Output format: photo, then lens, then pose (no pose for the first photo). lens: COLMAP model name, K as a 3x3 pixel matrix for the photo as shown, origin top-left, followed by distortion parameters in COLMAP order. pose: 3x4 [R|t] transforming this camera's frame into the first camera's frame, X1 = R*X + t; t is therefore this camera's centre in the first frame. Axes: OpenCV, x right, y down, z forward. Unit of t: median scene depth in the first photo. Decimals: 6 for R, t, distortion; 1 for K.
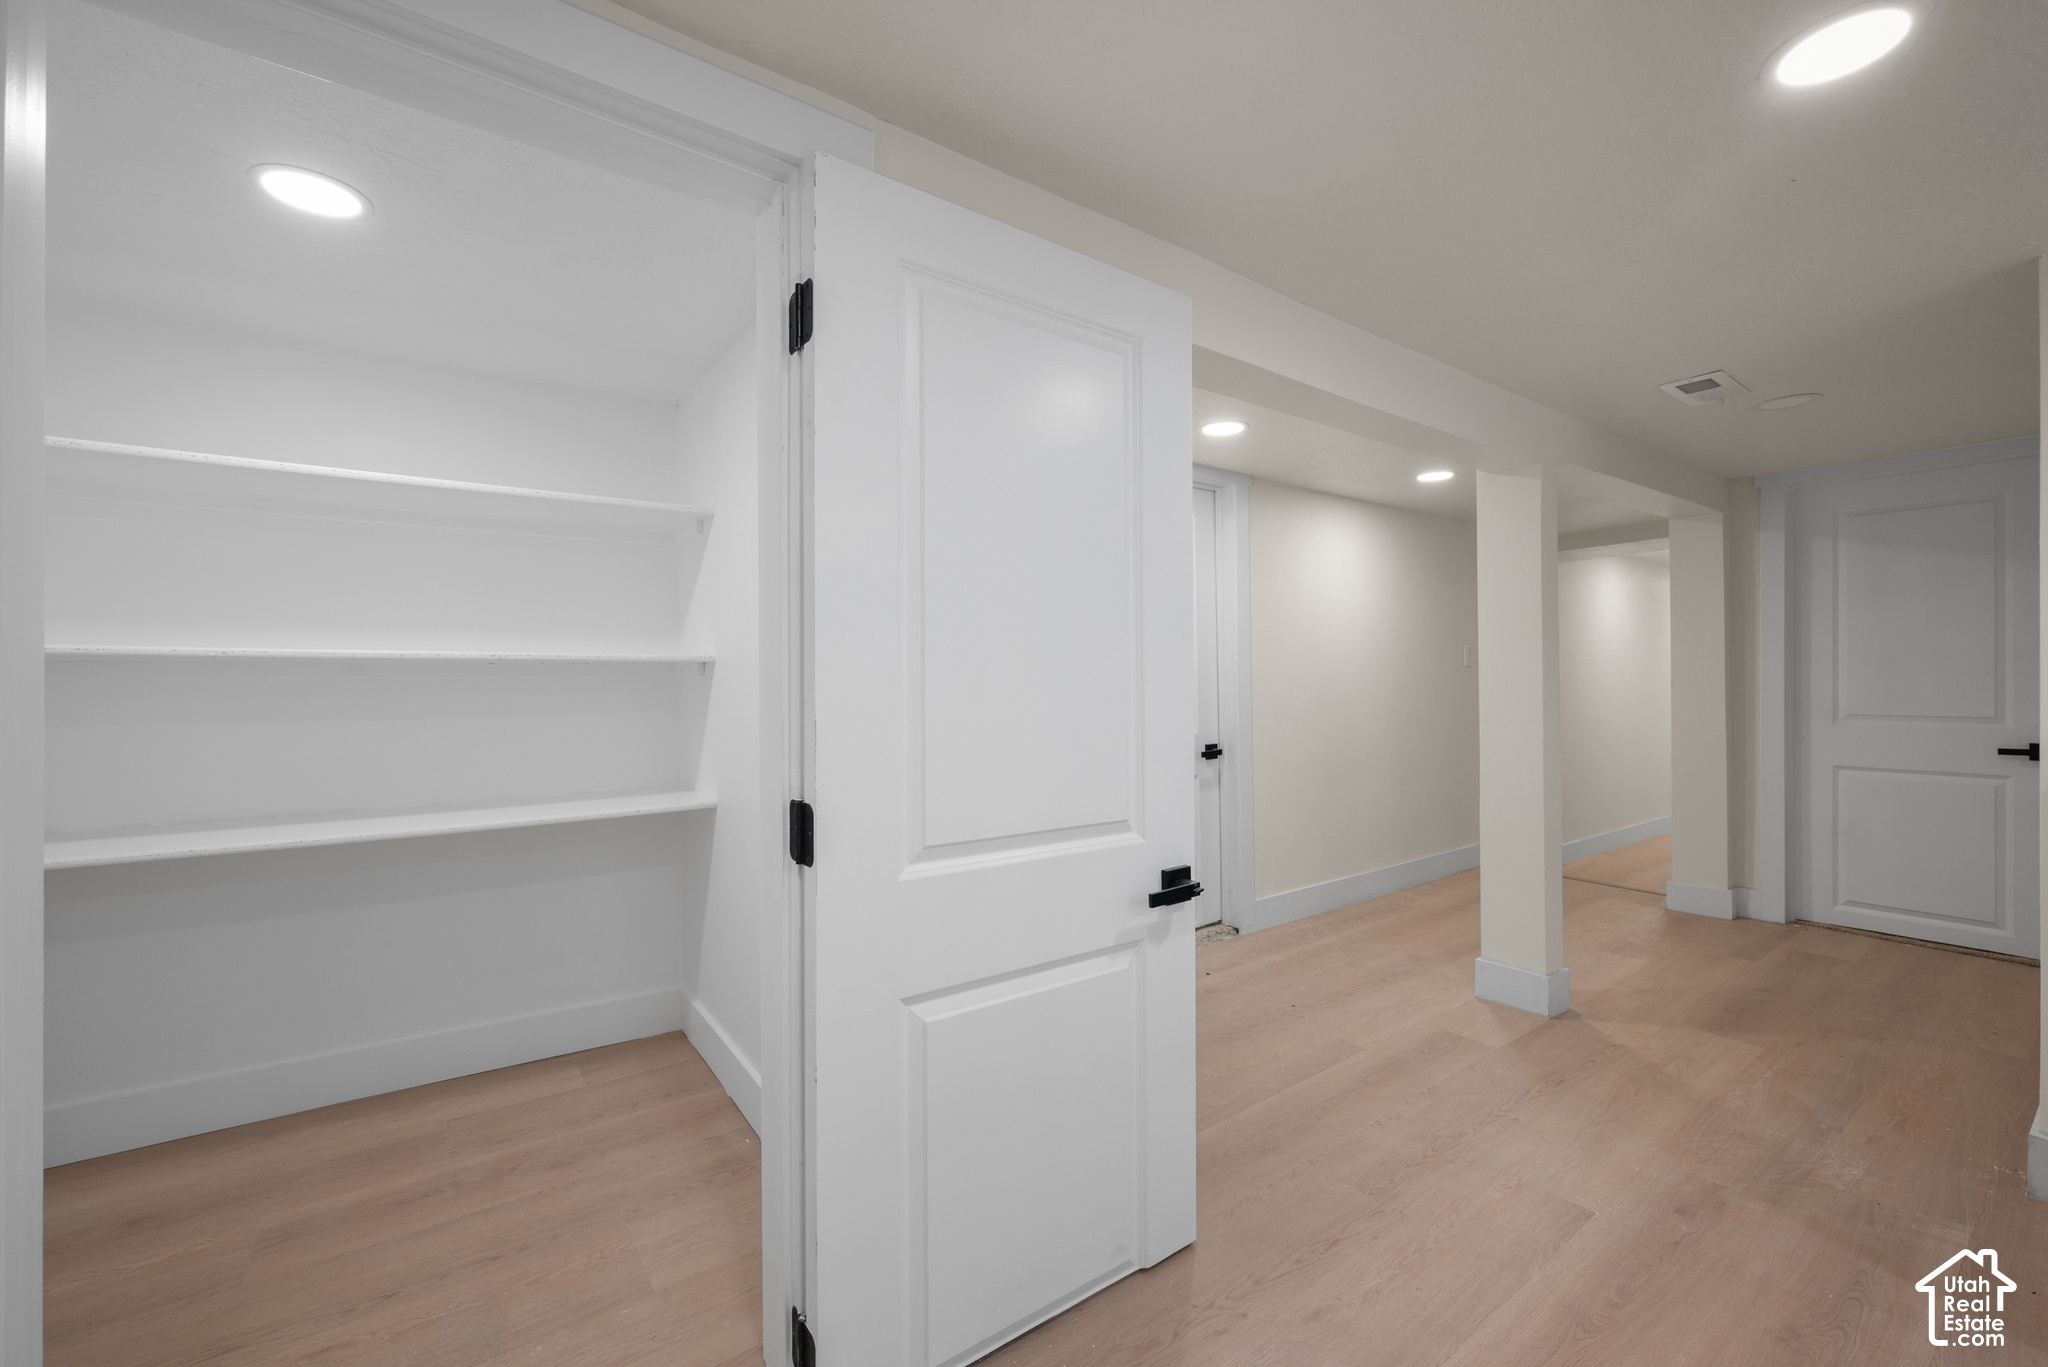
lens RADIAL K [[825.1, 0, 1024.0], [0, 825.1, 683.5], [0, 0, 1]] dist [-0.001491, -0.000318]
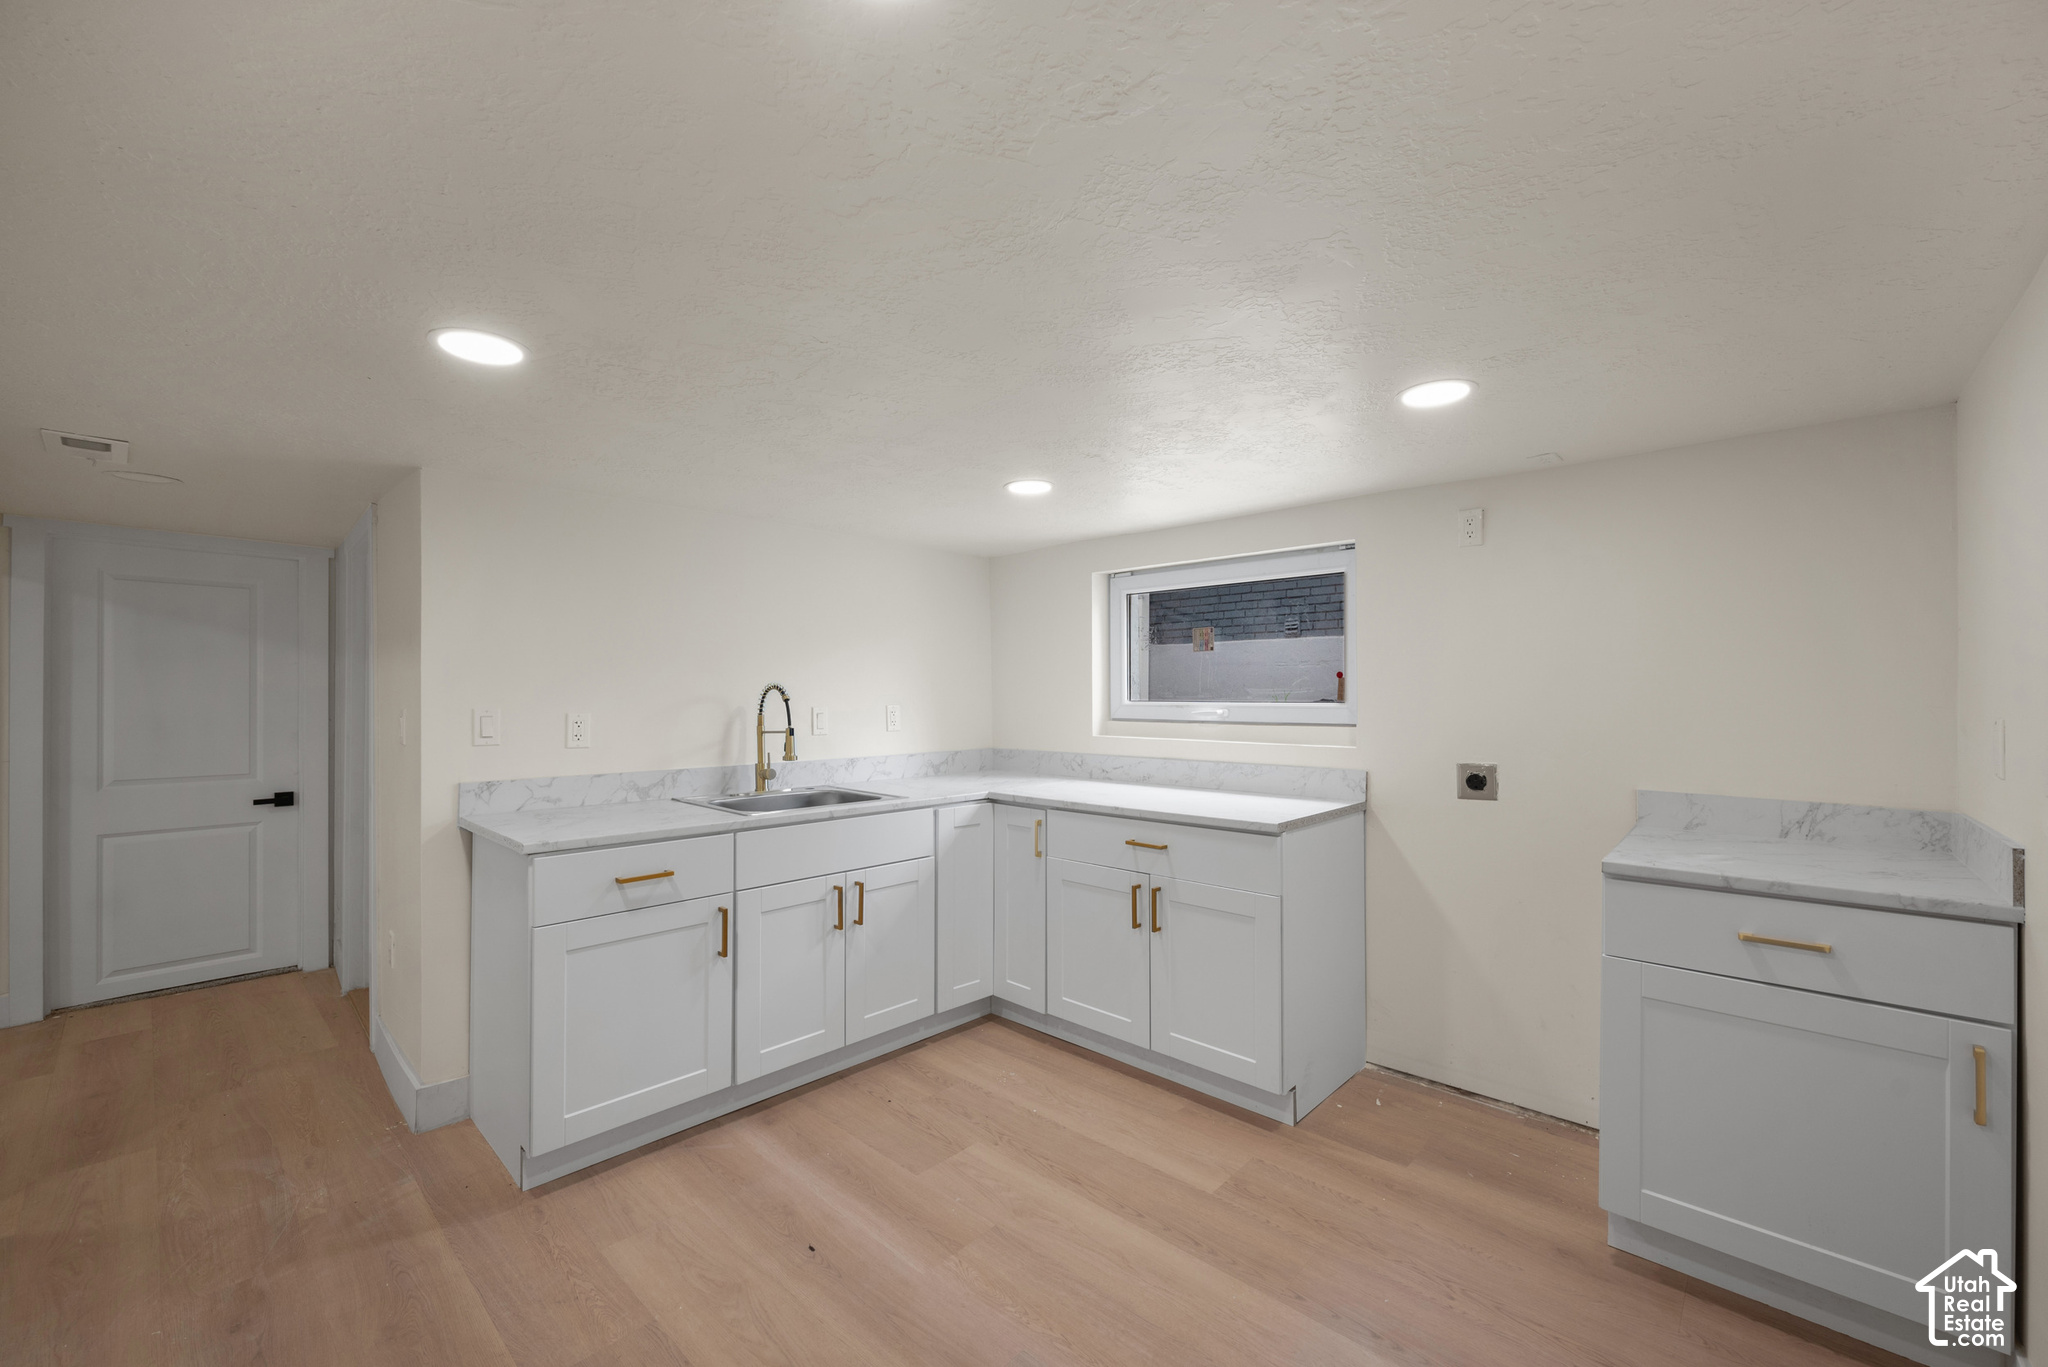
lens RADIAL K [[839.2, 0, 1024.0], [0, 839.2, 683.5], [0, 0, 1]] dist [0.010406, 0.000139]
pose [[-0.192414, 0.014228, 0.981211, -0.226186], [0.001052, 0.999897, -0.014292, -0.069212], [-0.981313, -0.001718, -0.192409, 0.143327]]
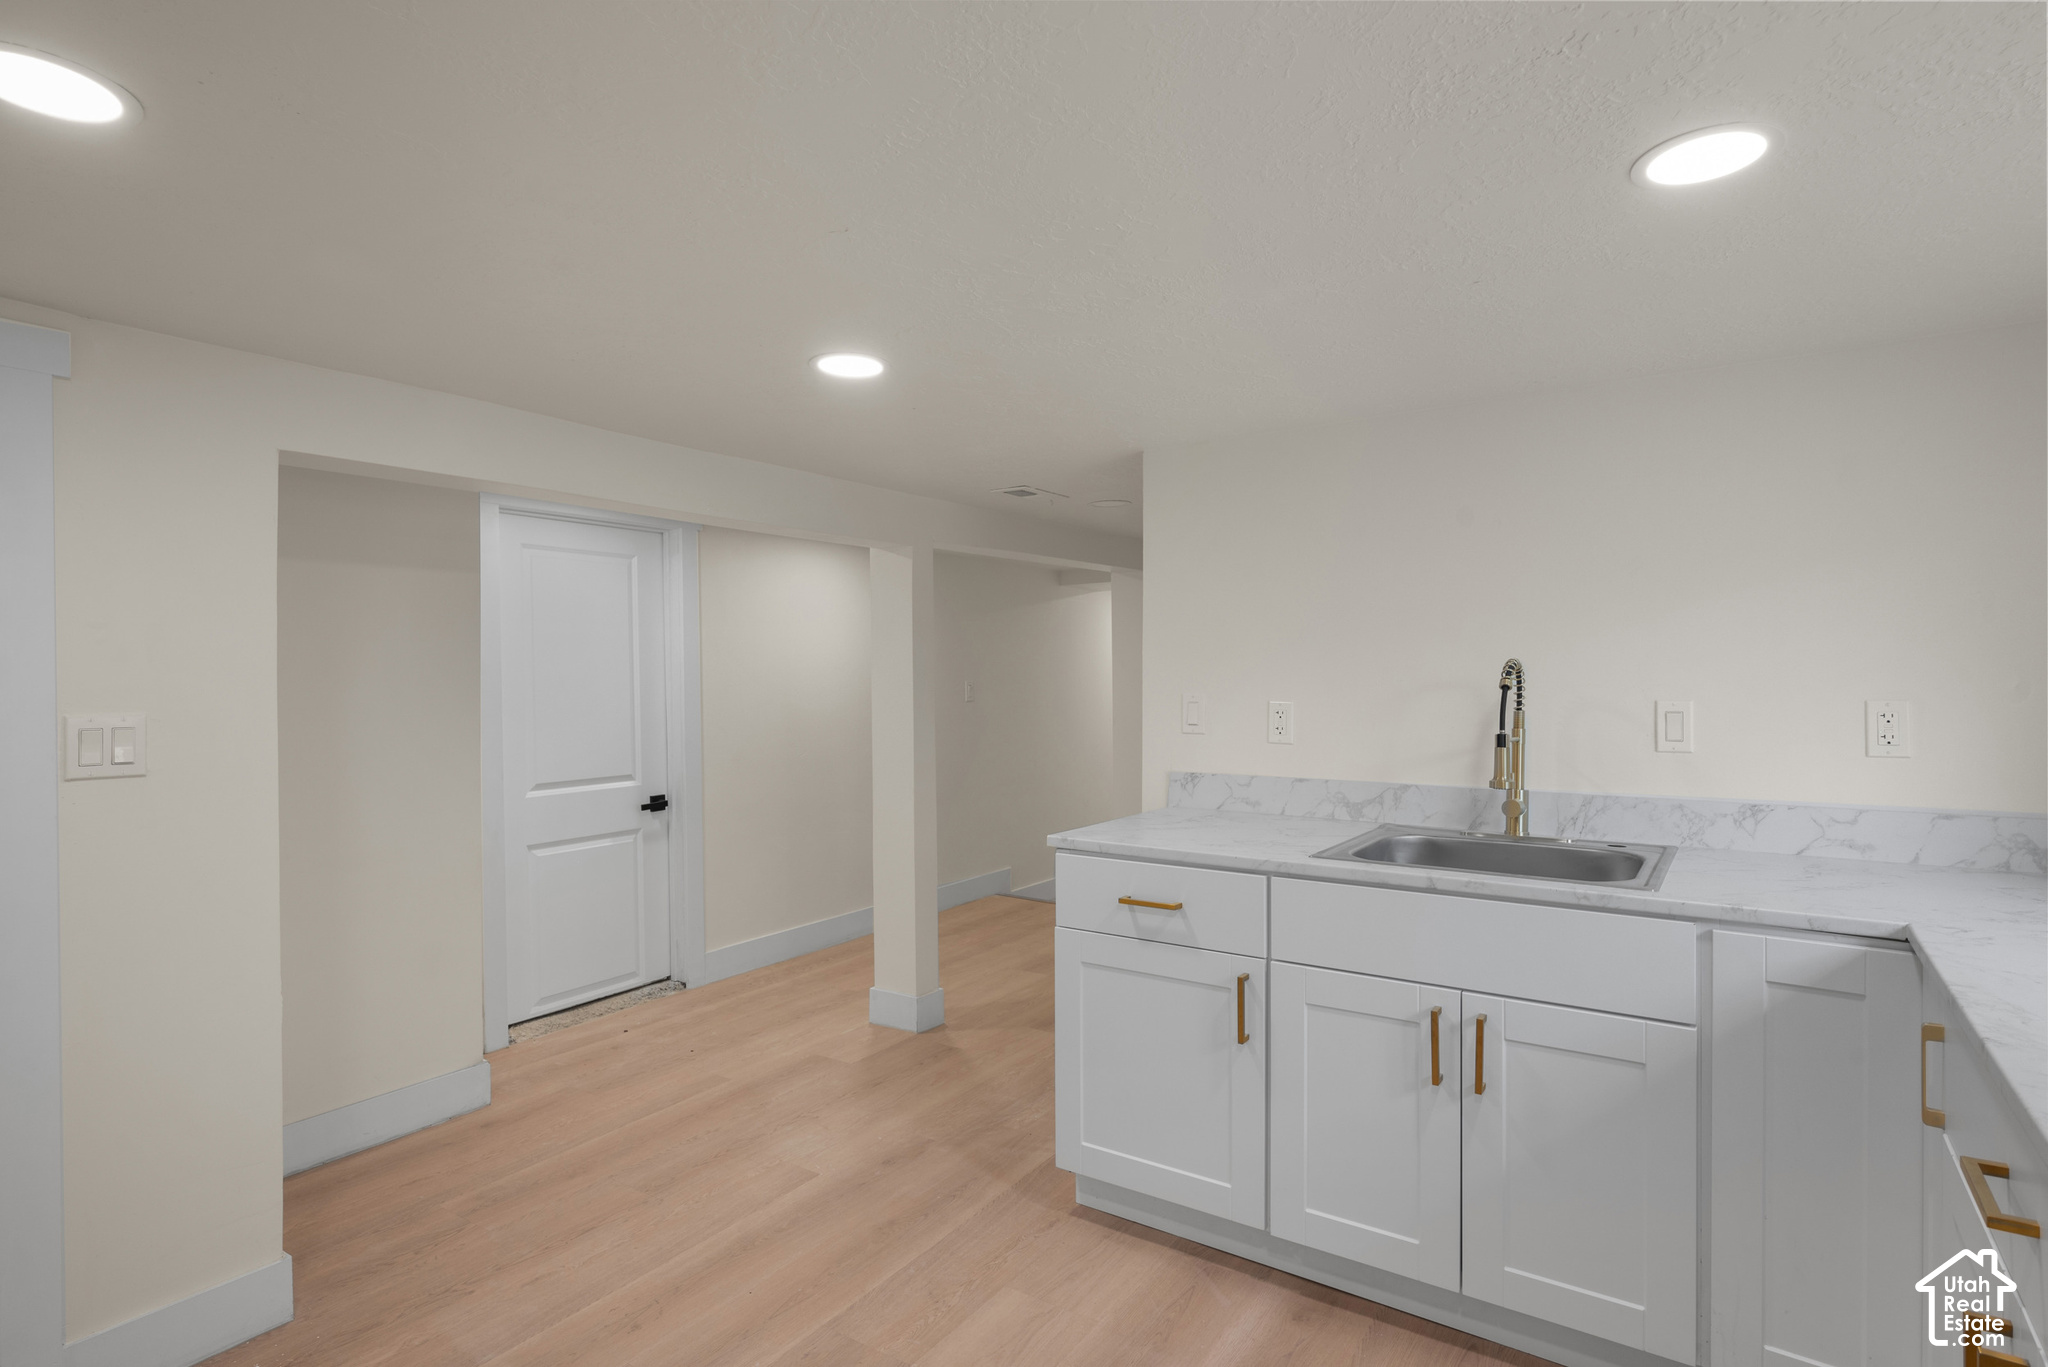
lens RADIAL K [[1063.4, 0, 1024.0], [0, 1063.4, 683.5], [0, 0, 1]] dist [0.003846, 0.000456]
pose [[0.938579, -0.005171, 0.345025, 0.228140], [0.003458, 0.999978, 0.005581, -0.071746], [-0.345046, -0.004045, 0.938577, -0.362165]]
